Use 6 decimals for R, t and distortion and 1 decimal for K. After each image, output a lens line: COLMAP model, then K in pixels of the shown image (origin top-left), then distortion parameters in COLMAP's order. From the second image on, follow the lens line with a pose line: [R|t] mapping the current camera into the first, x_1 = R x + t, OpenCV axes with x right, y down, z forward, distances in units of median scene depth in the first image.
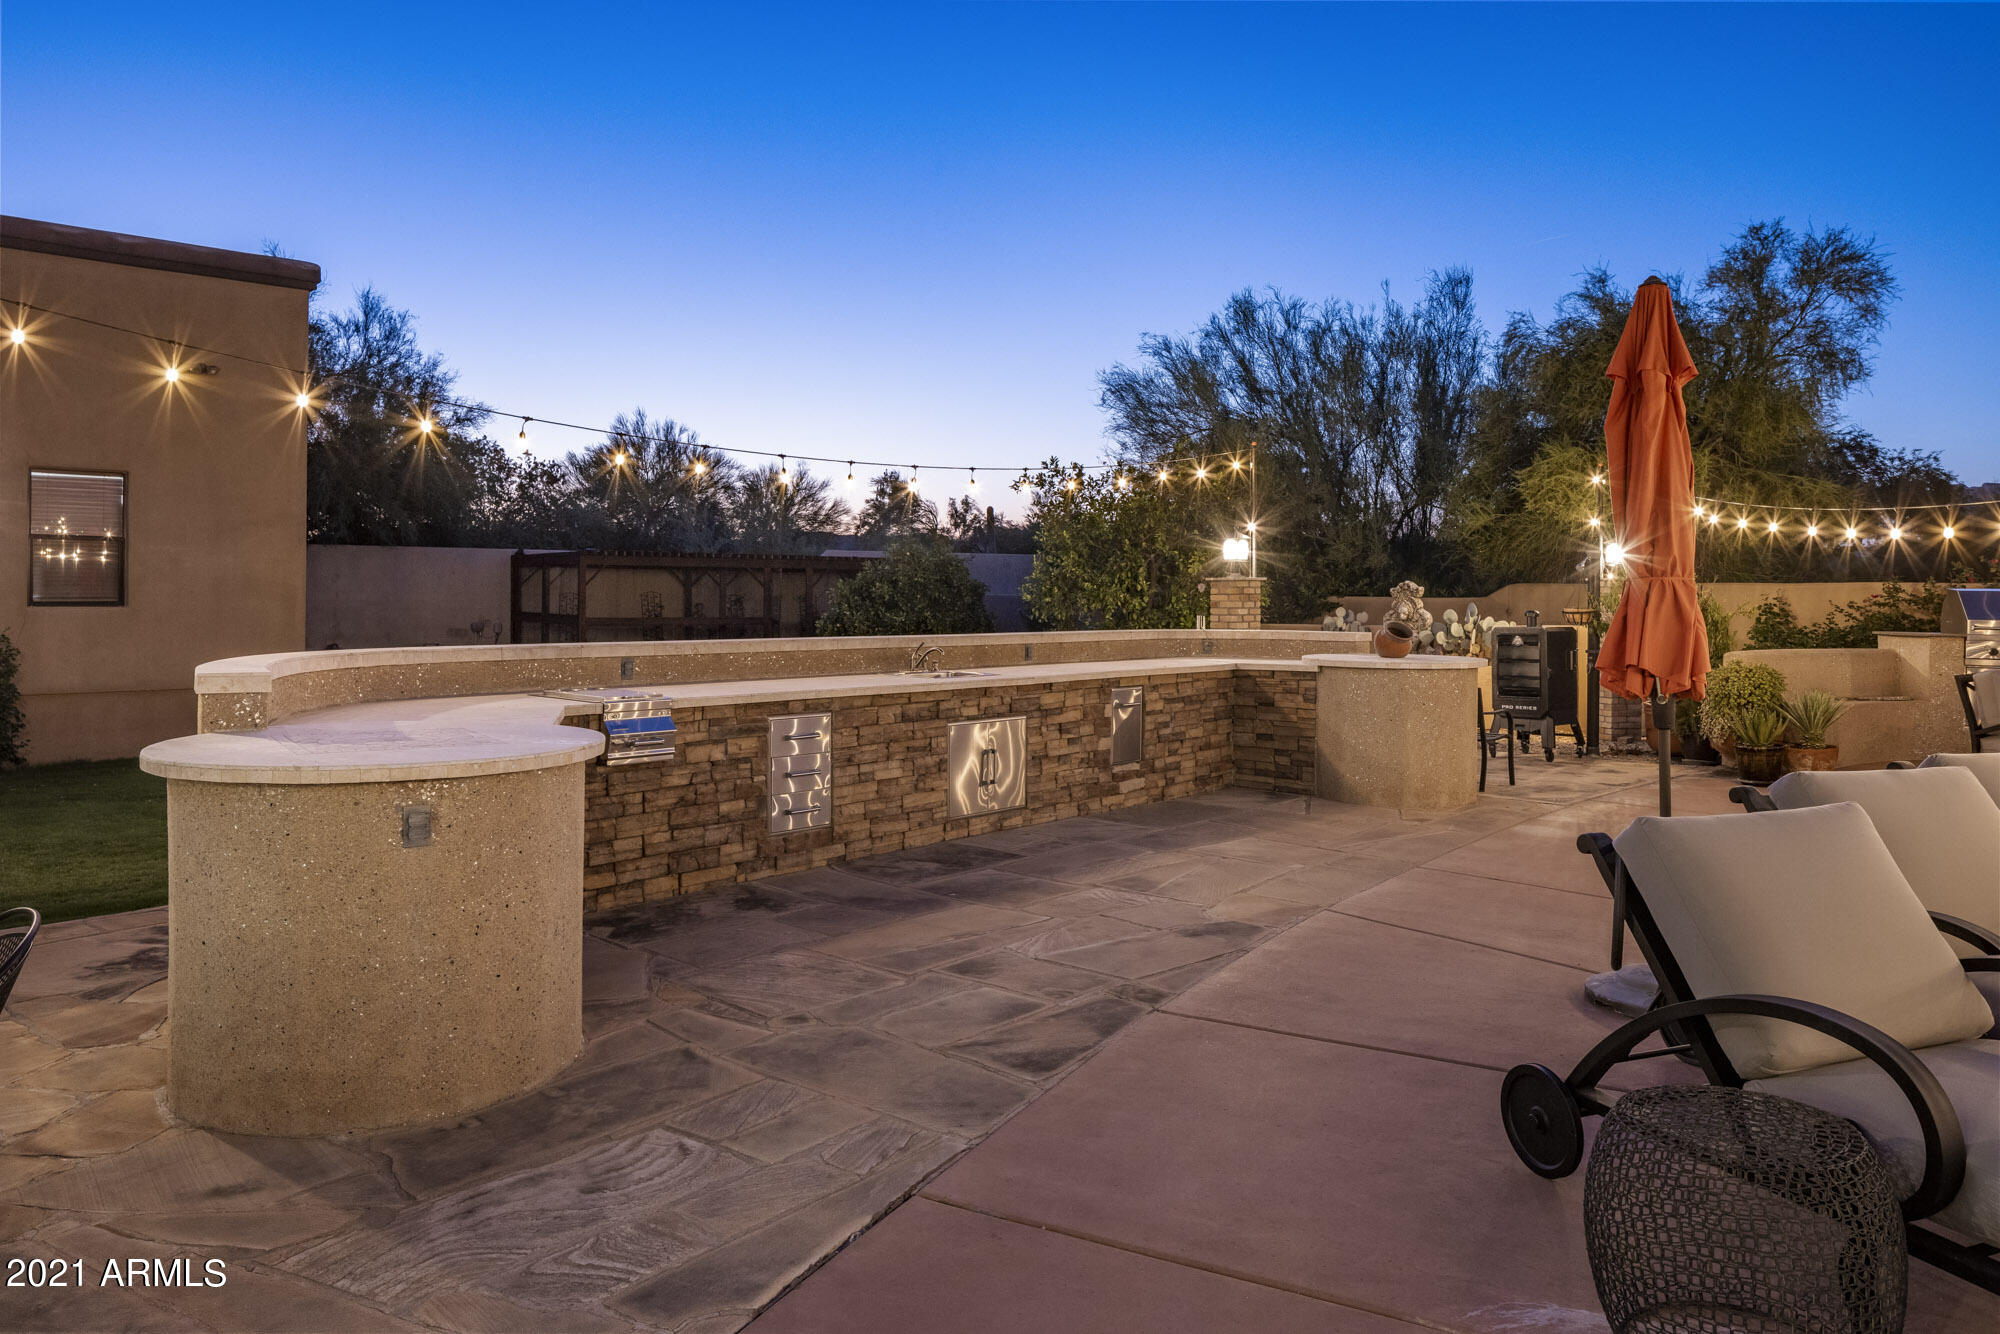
lens RADIAL K [[1359.1, 0, 980.1], [0, 1359.1, 599.9], [0, 0, 1]] dist [-0.004443, -0.000349]
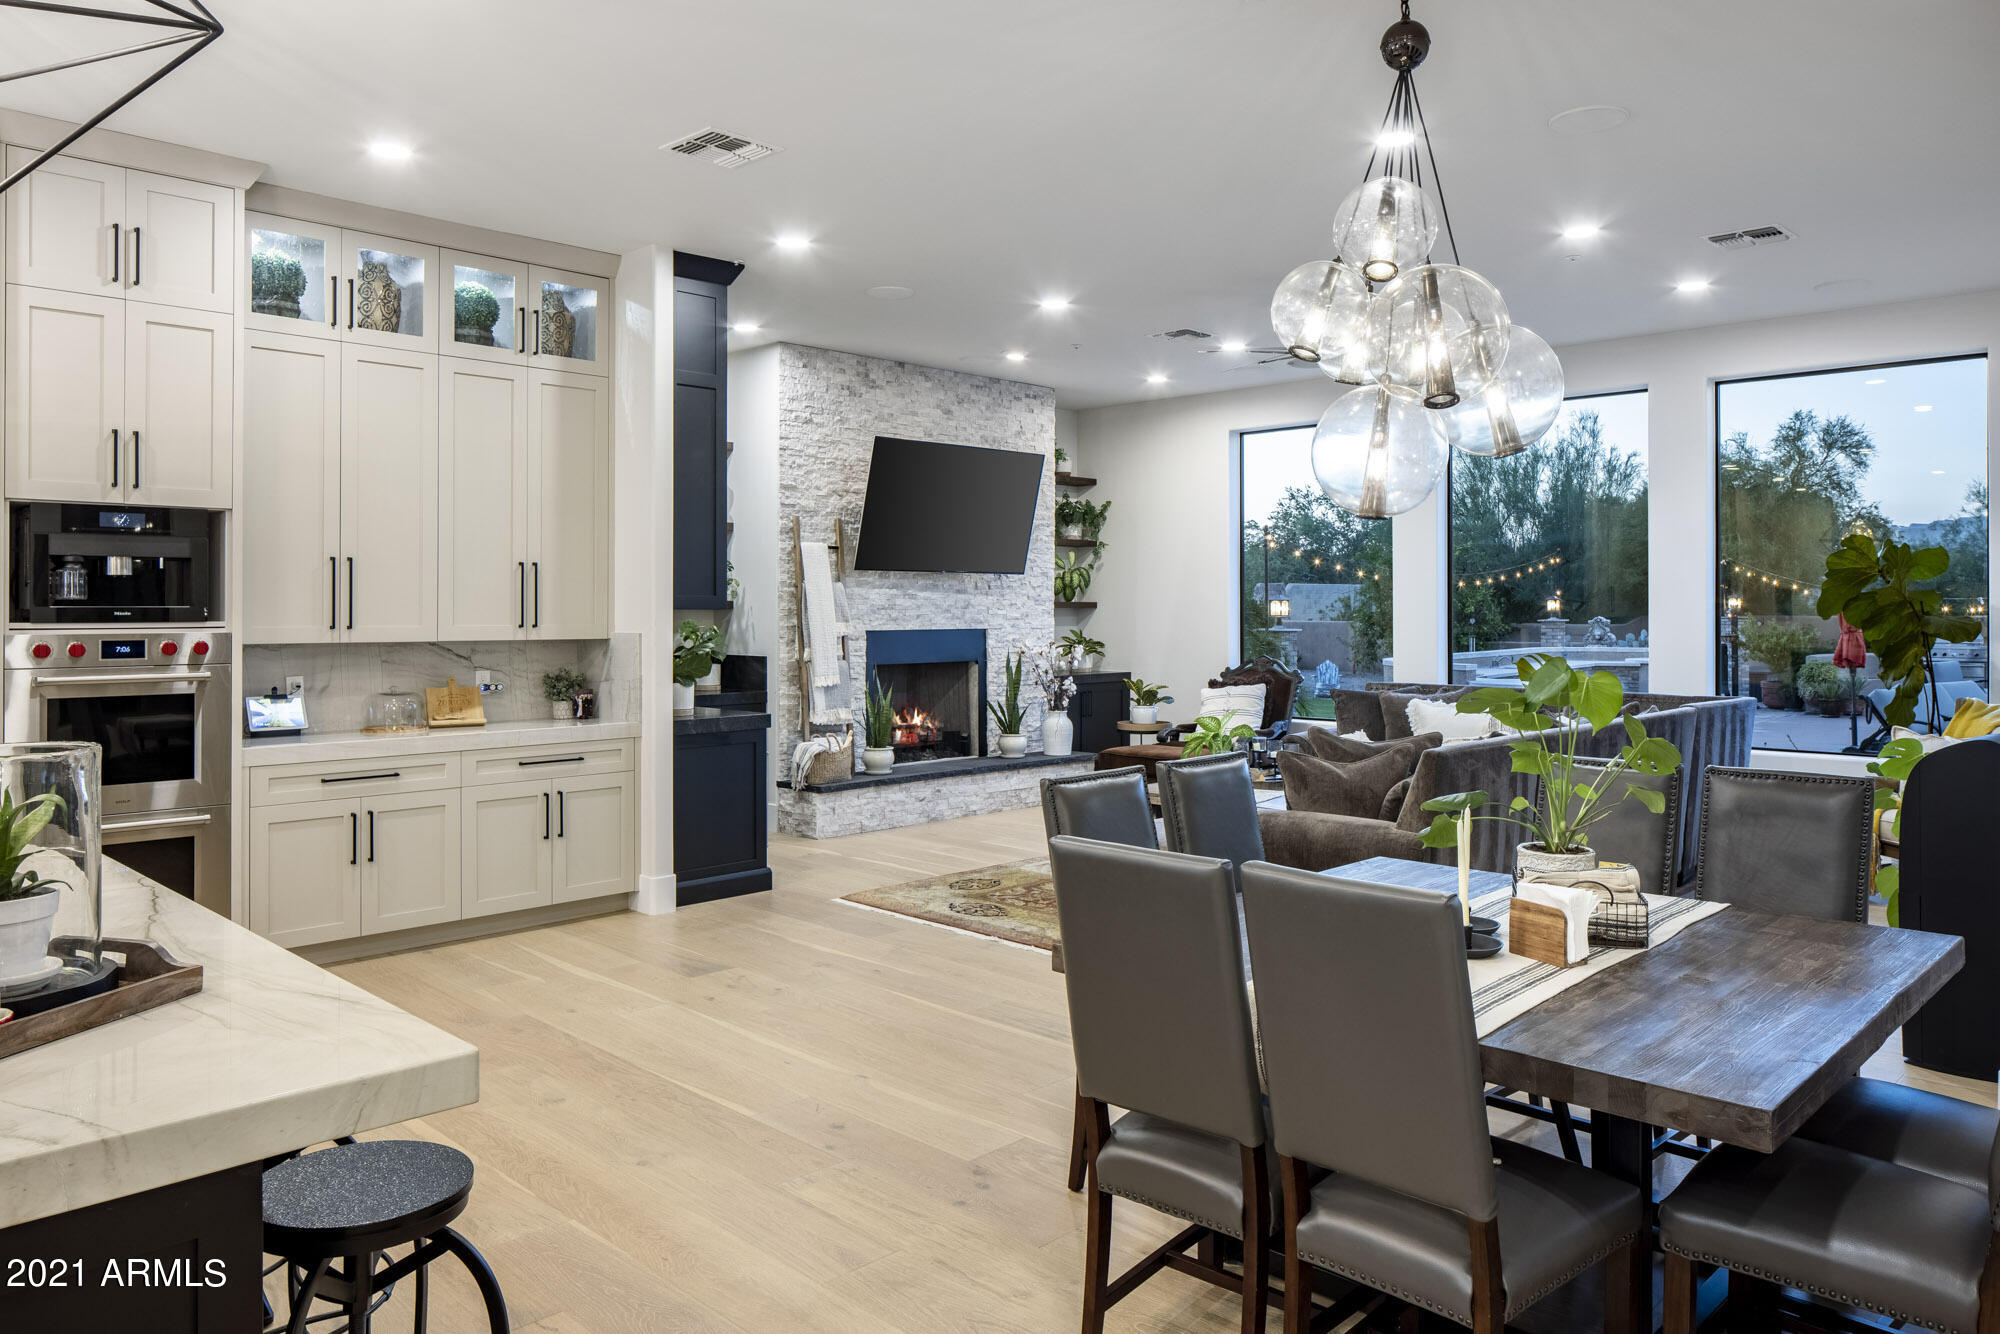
lens RADIAL K [[1359.1, 0, 971.2], [0, 1359.1, 599.8], [0, 0, 1]] dist [-0.004443, -0.000349]
pose [[0.999281, -0.004693, 0.037616, -0.561583], [0.004942, 0.999966, -0.006545, -0.027574], [-0.037584, 0.006726, 0.999271, -0.710827]]
